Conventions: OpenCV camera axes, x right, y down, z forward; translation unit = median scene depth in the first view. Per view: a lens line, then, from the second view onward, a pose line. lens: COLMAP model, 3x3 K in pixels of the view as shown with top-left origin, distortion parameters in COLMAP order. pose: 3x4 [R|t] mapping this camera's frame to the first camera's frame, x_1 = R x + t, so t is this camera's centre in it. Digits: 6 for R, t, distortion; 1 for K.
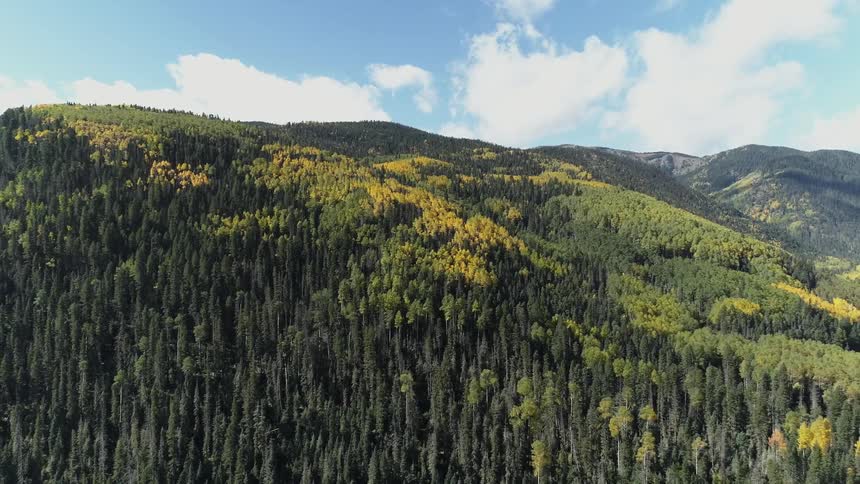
lens RADIAL K [[594.6, 0, 430.7], [0, 594.6, 241.5], [0, 0, 1]] dist [-0.010525, -0.003009]
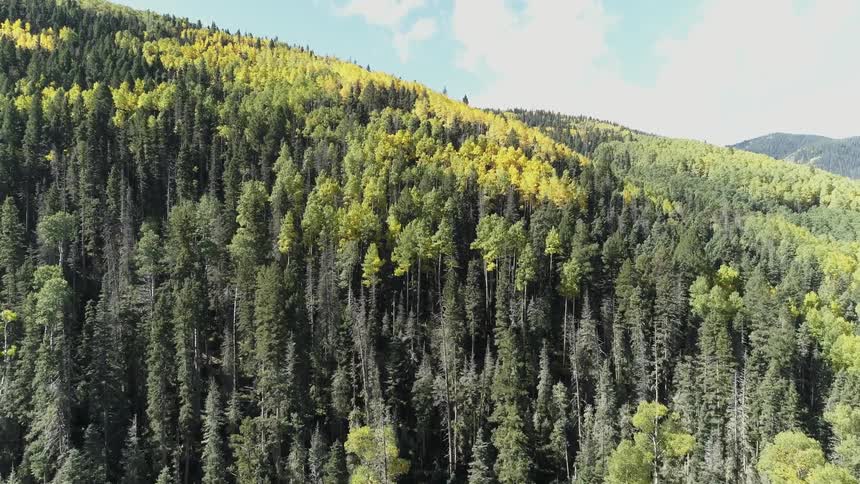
lens RADIAL K [[594.6, 0, 429.2], [0, 594.6, 242.6], [0, 0, 1]] dist [-0.010525, -0.003009]
pose [[0.999954, 0.004964, -0.008149, -0.010580], [-0.004944, 0.999985, 0.002444, 0.102722], [0.008161, -0.002403, 0.999964, 0.533479]]
